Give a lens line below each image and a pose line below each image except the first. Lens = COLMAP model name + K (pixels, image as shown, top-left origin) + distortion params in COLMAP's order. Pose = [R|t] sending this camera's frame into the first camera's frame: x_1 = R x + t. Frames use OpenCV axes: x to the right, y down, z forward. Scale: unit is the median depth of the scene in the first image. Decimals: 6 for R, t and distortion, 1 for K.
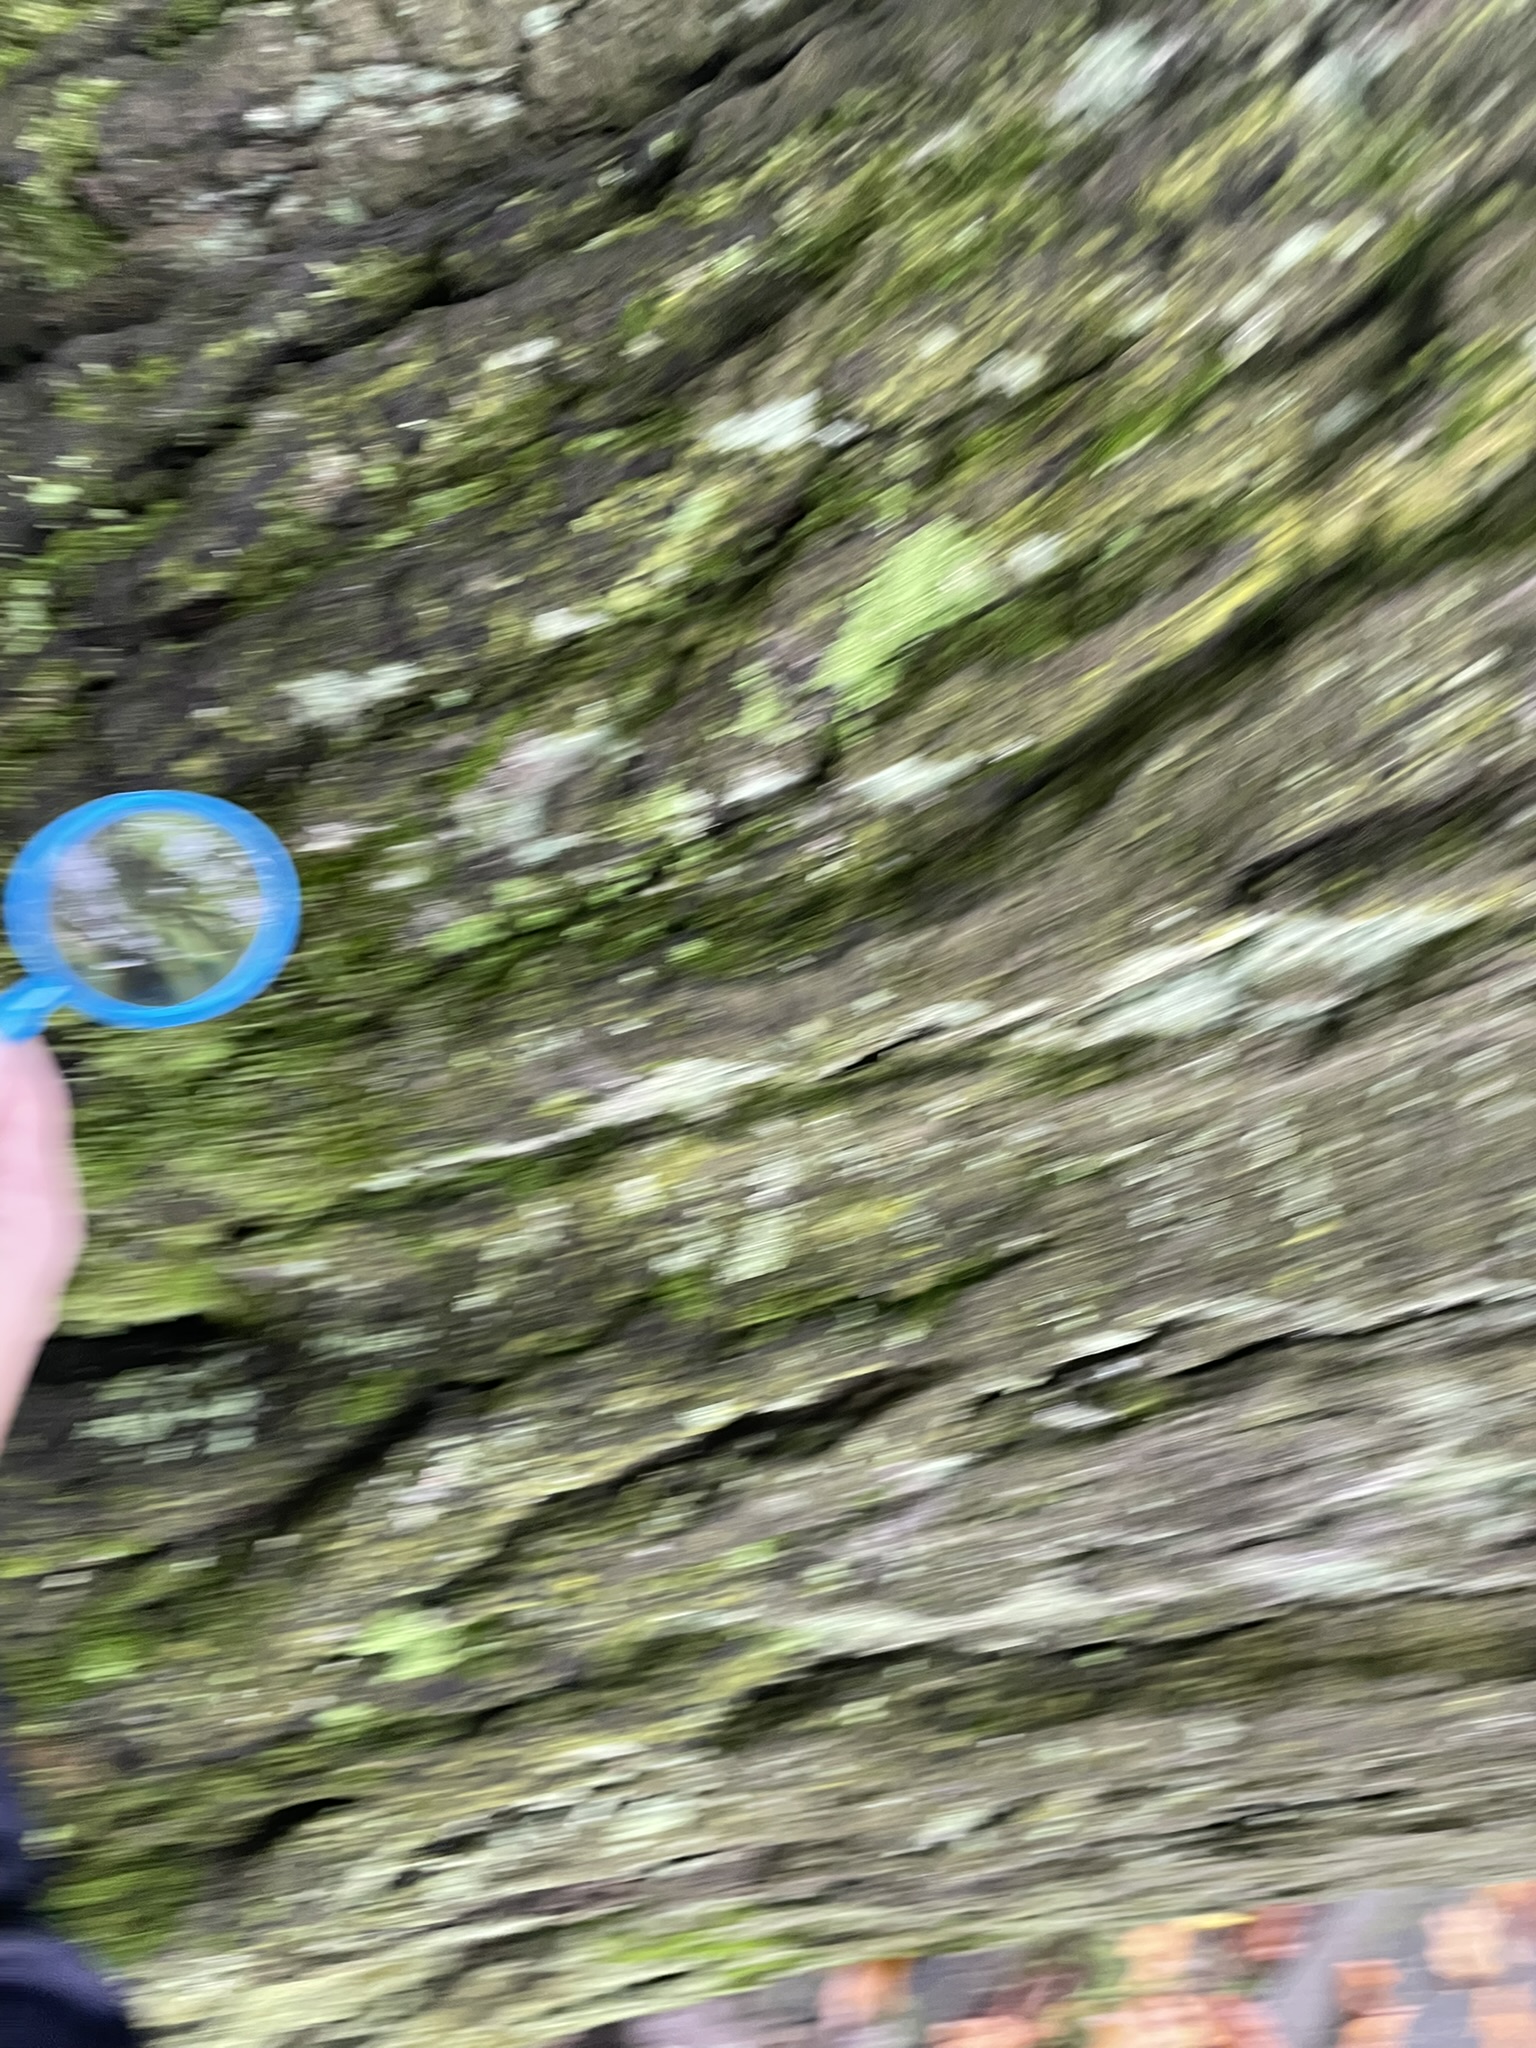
lens RADIAL K [[1542.0, 0, 713.7], [0, 1542.0, 939.5], [0, 0, 1]] dist [0.022918, -0.000364]
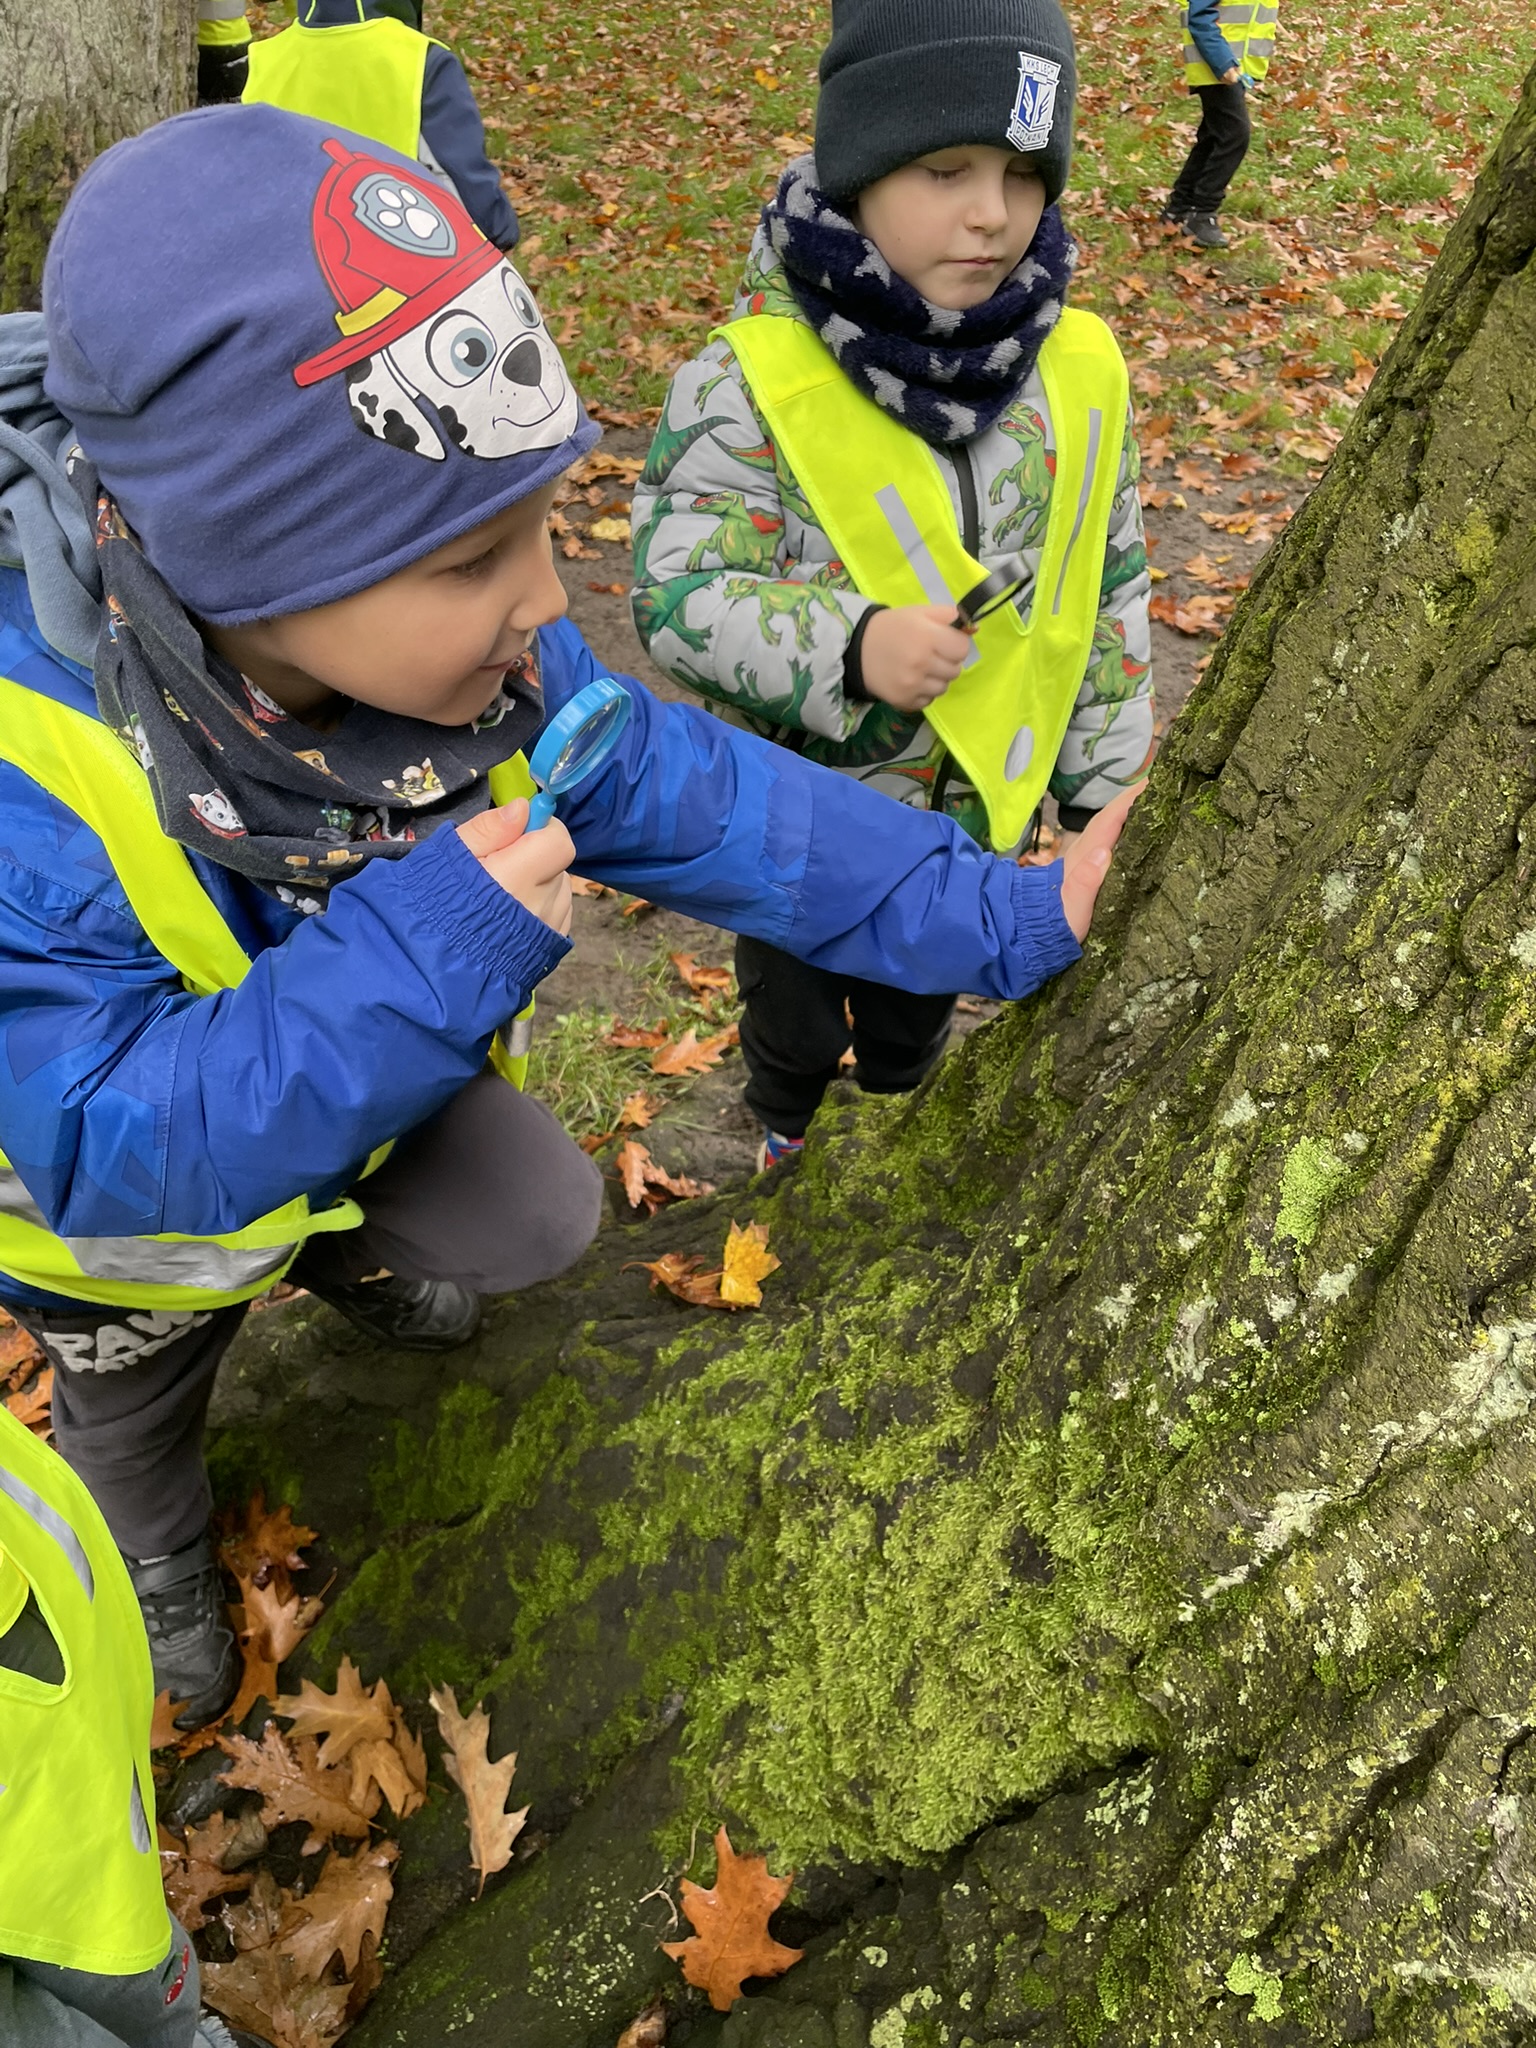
lens RADIAL K [[1556.6, 0, 774.7], [0, 1556.6, 1023.1], [0, 0, 1]] dist [0.072725, -0.097859]
pose [[0.624526, -0.315609, -0.714393, 0.910850], [-0.045989, 0.898264, -0.437044, 0.355881], [0.779649, 0.305800, 0.546475, -0.409760]]
